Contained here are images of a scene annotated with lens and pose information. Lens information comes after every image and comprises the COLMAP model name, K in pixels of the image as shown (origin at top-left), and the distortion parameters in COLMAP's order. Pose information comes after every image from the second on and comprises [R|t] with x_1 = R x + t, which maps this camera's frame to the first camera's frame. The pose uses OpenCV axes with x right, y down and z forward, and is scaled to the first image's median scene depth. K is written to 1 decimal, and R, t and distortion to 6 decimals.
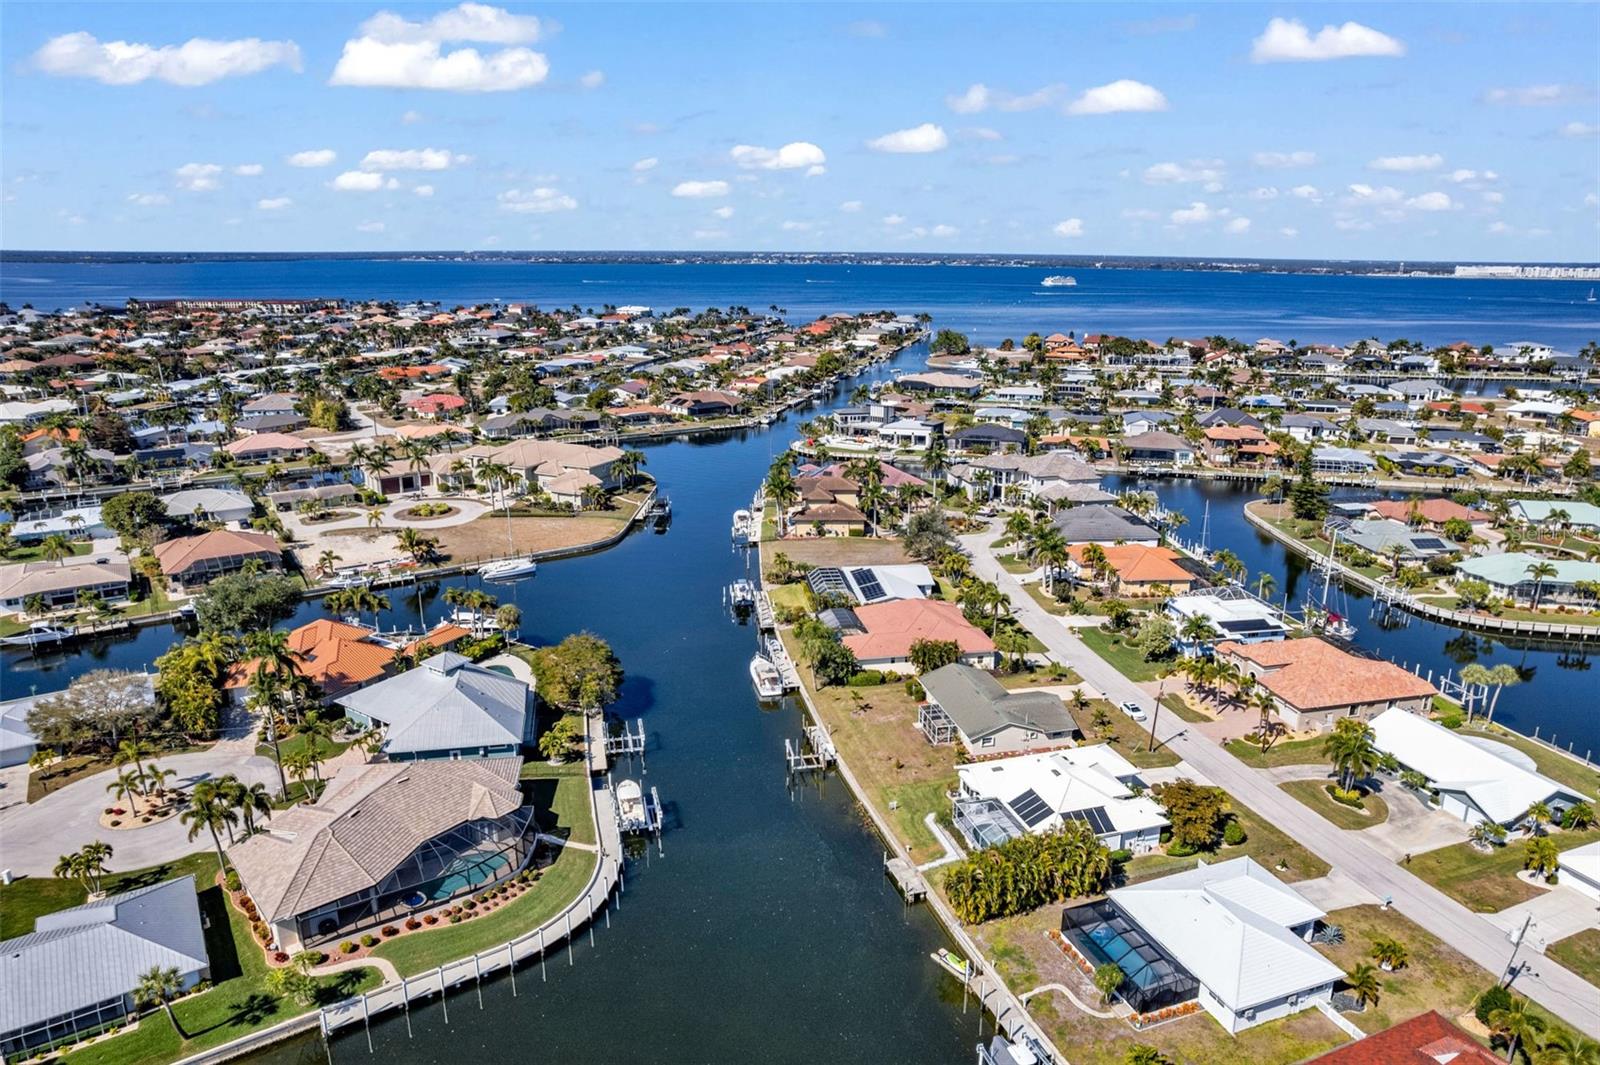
lens RADIAL K [[1036.9, 0, 813.1], [0, 1036.9, 534.6], [0, 0, 1]] dist [-0.070055, 0.061561]
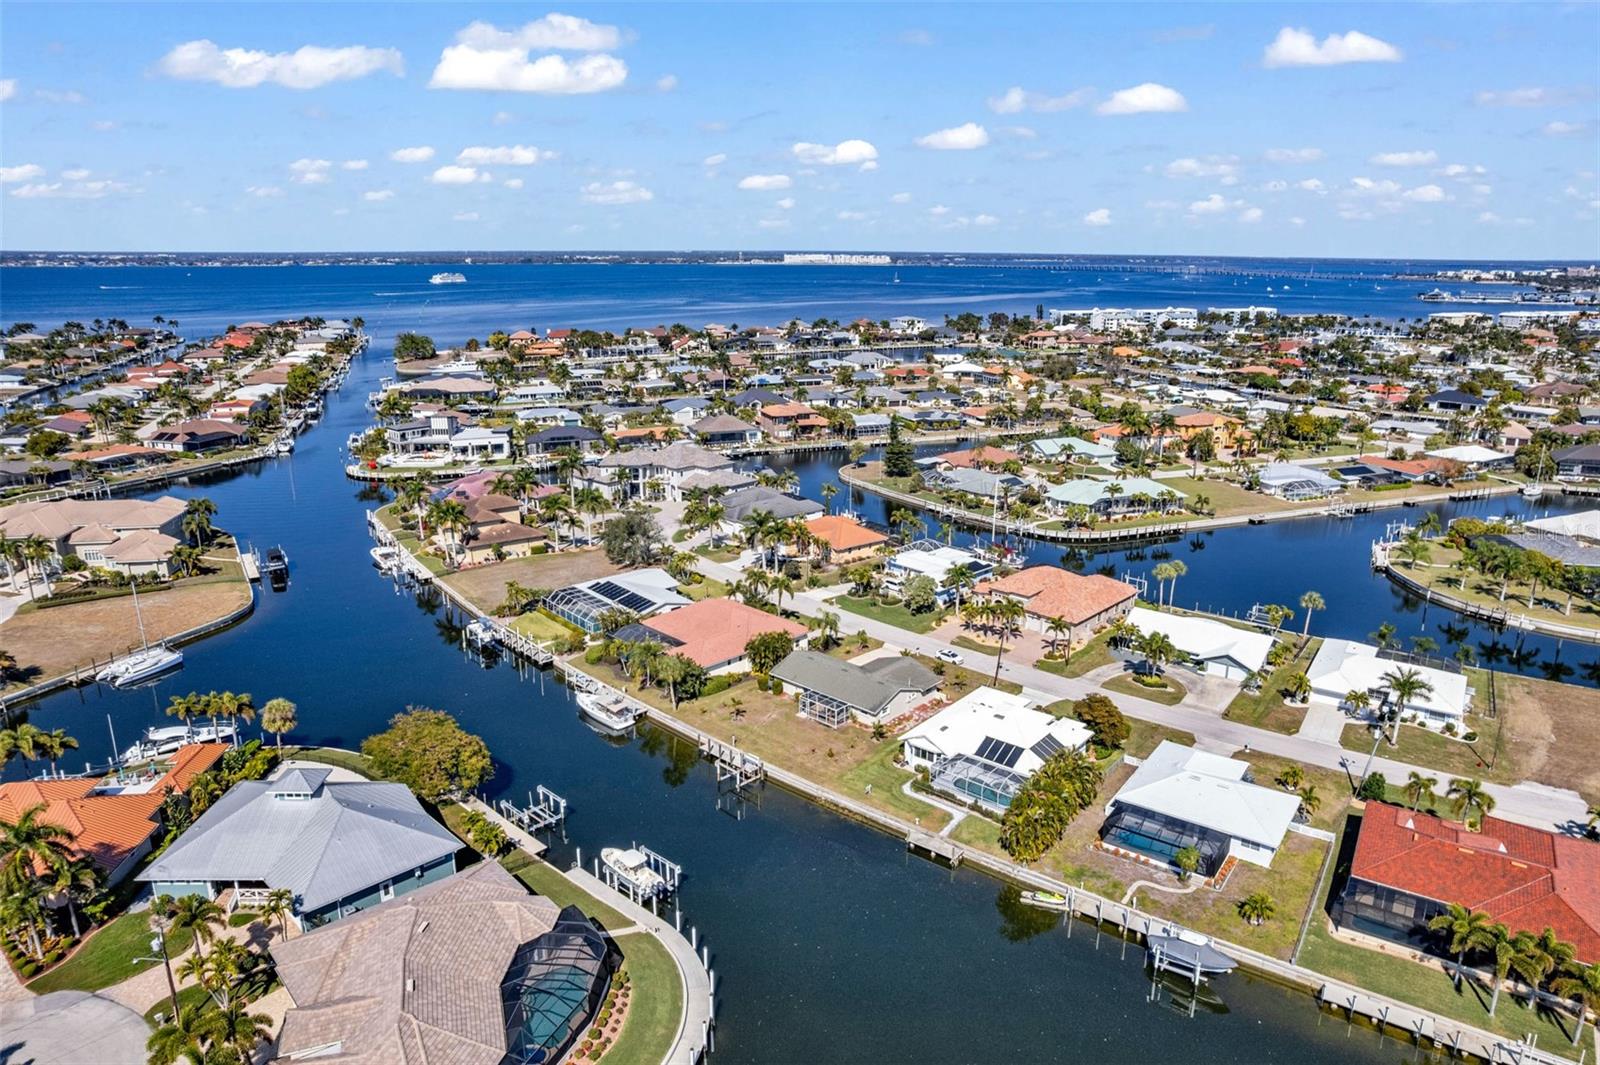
lens RADIAL K [[1036.9, 0, 813.1], [0, 1036.9, 534.6], [0, 0, 1]] dist [-0.070055, 0.061561]
pose [[0.831426, -0.152638, 0.534258, -0.230071], [0.150110, 0.987478, 0.048517, -0.021784], [-0.534974, 0.039860, 0.843928, 0.074730]]
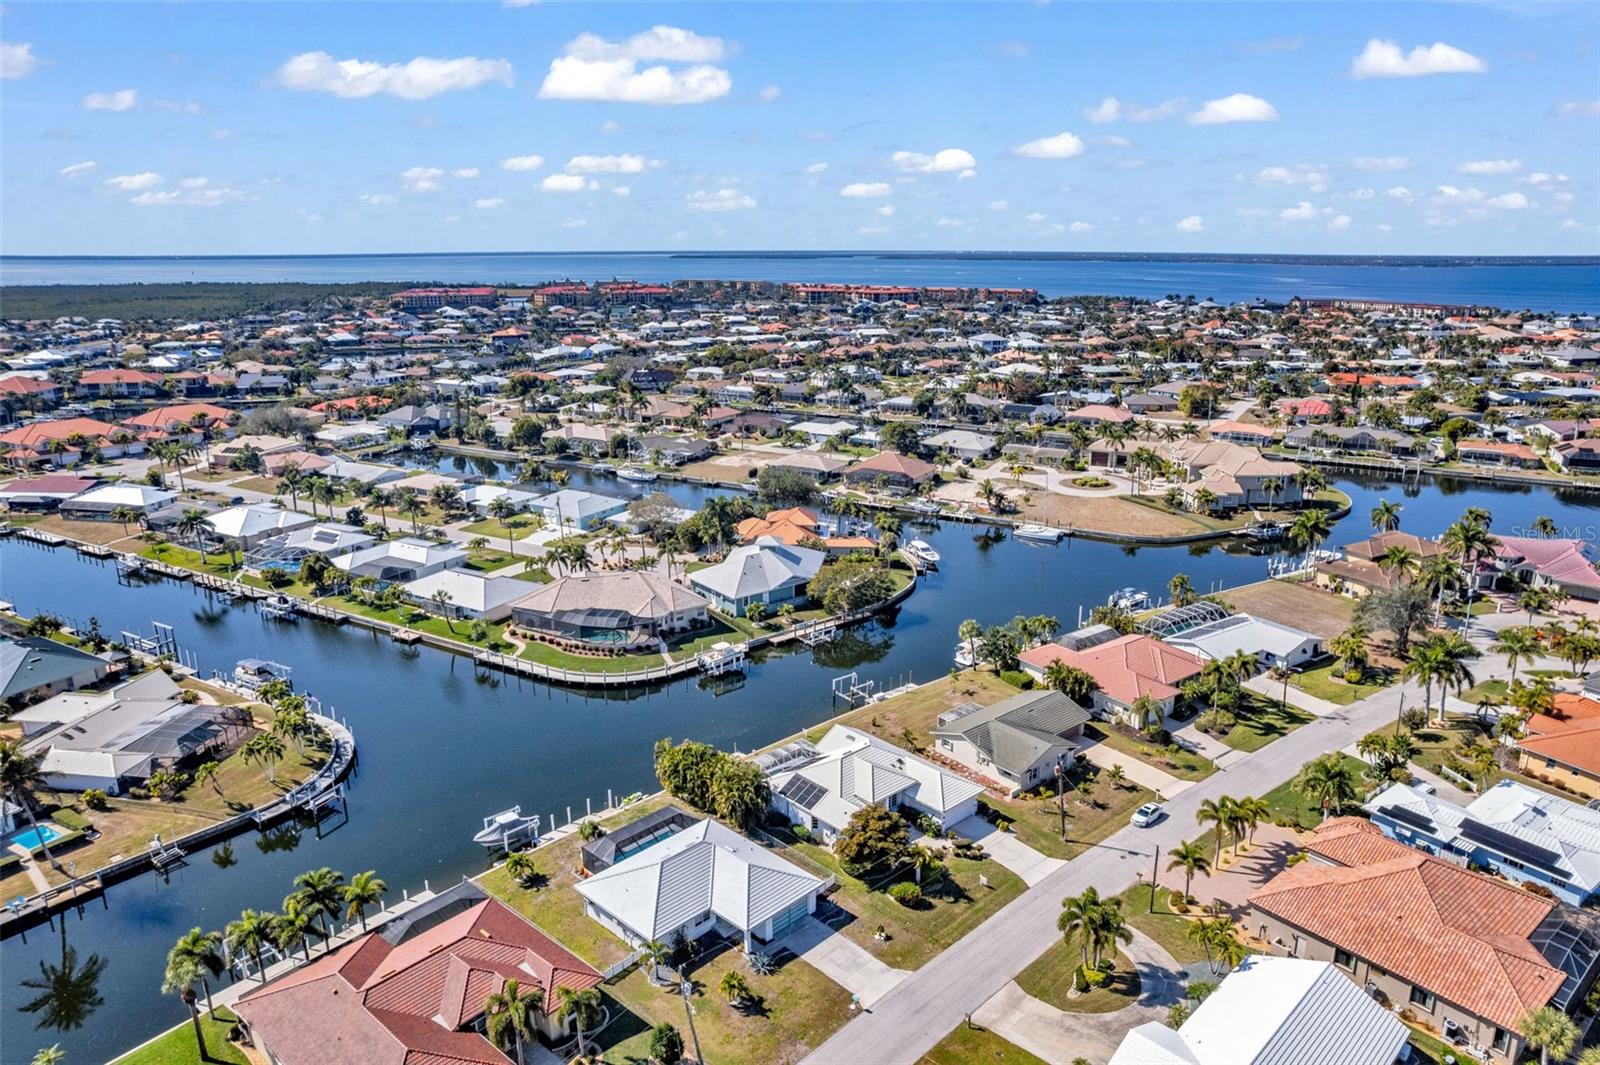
lens RADIAL K [[1036.9, 0, 813.1], [0, 1036.9, 534.6], [0, 0, 1]] dist [-0.070055, 0.061561]
pose [[0.440938, 0.235594, -0.866065, 0.497594], [-0.238100, 0.961066, 0.140214, -0.055580], [0.865380, 0.144384, 0.479866, 0.202063]]
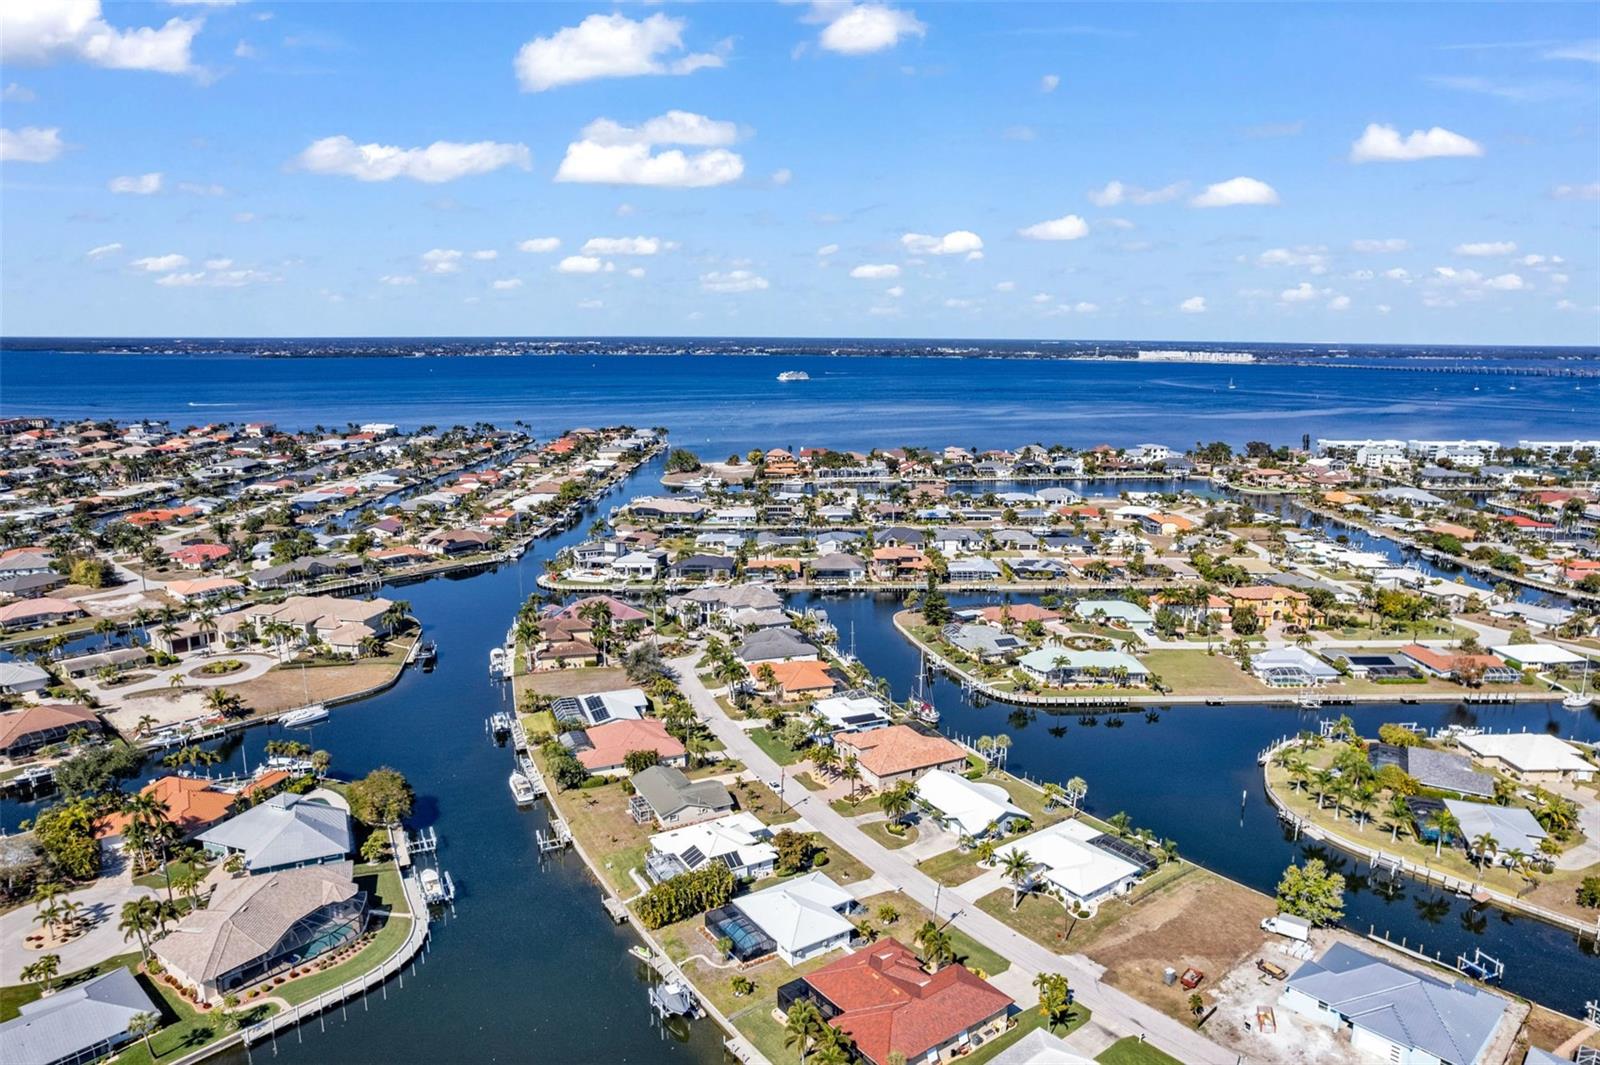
lens RADIAL K [[1036.9, 0, 813.1], [0, 1036.9, 534.6], [0, 0, 1]] dist [-0.070055, 0.061561]
pose [[0.971912, -0.047289, 0.230543, 0.020971], [0.064776, 0.995520, -0.068876, -0.050884], [-0.226253, 0.081875, 0.970622, -0.291162]]
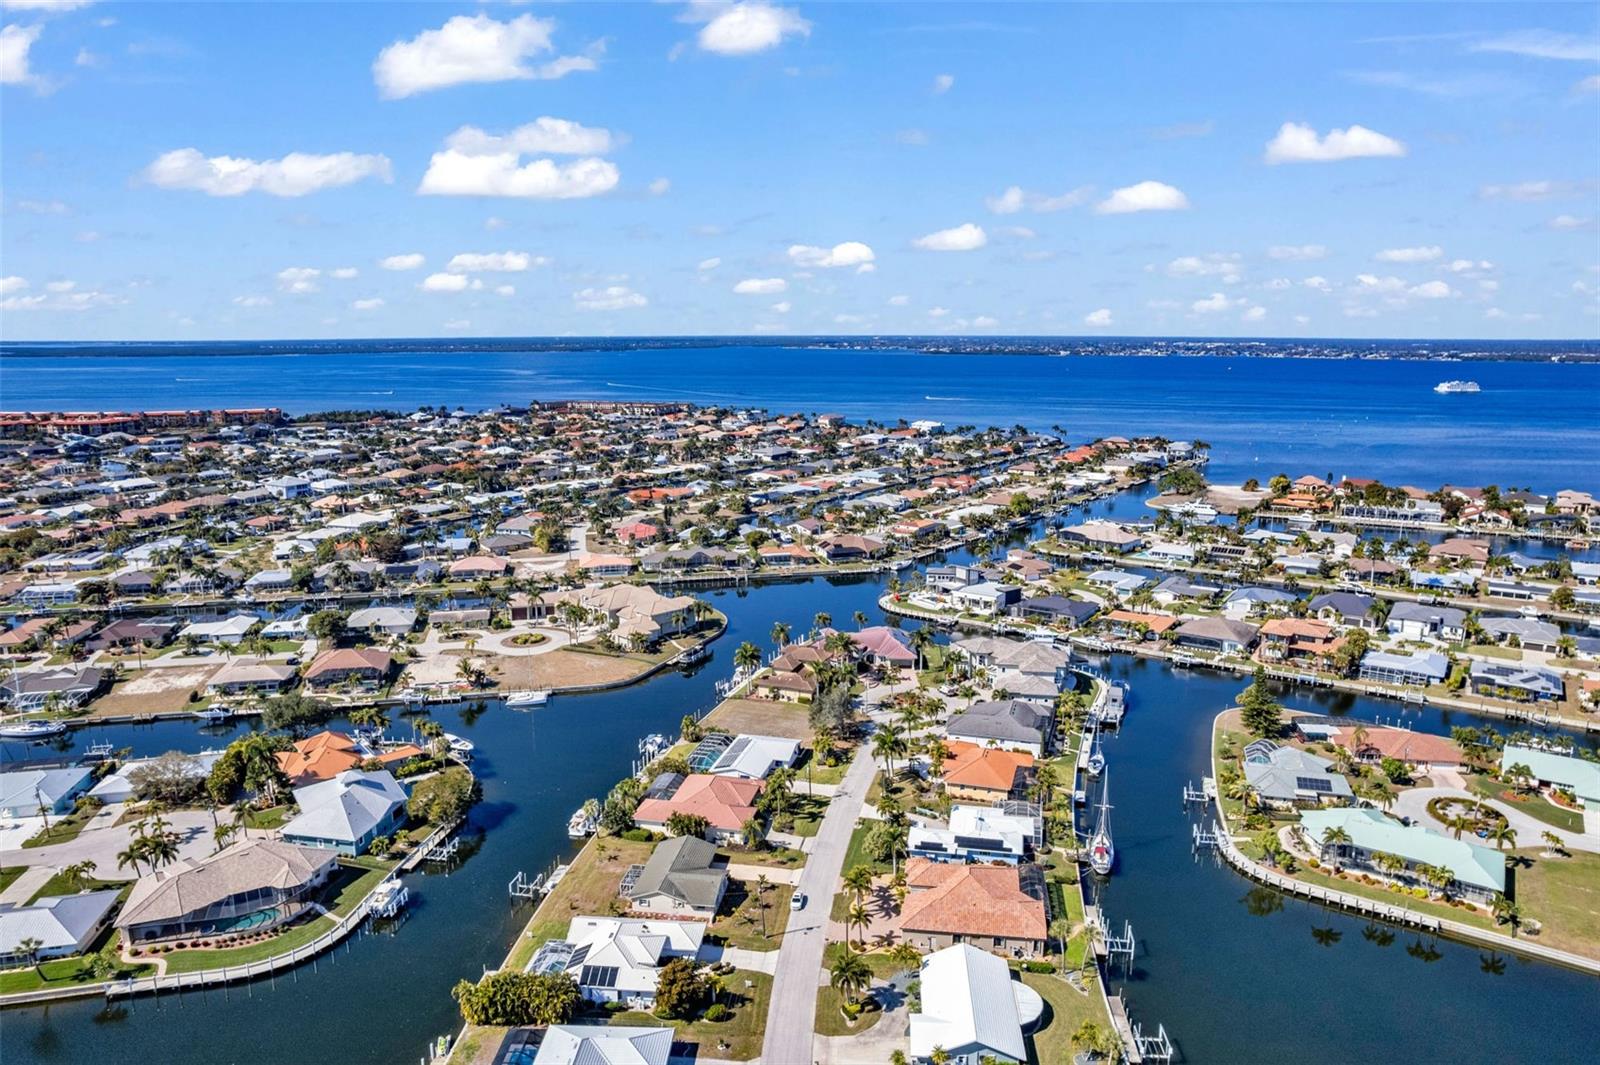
lens RADIAL K [[1045.7, 0, 811.7], [0, 1045.7, 537.8], [0, 0, 1]] dist [-0.078117, 0.070502]
pose [[0.927573, 0.064924, -0.367958, 0.439239], [-0.092510, 0.994032, -0.057816, -0.109137], [0.362008, 0.087668, 0.928043, -0.099110]]
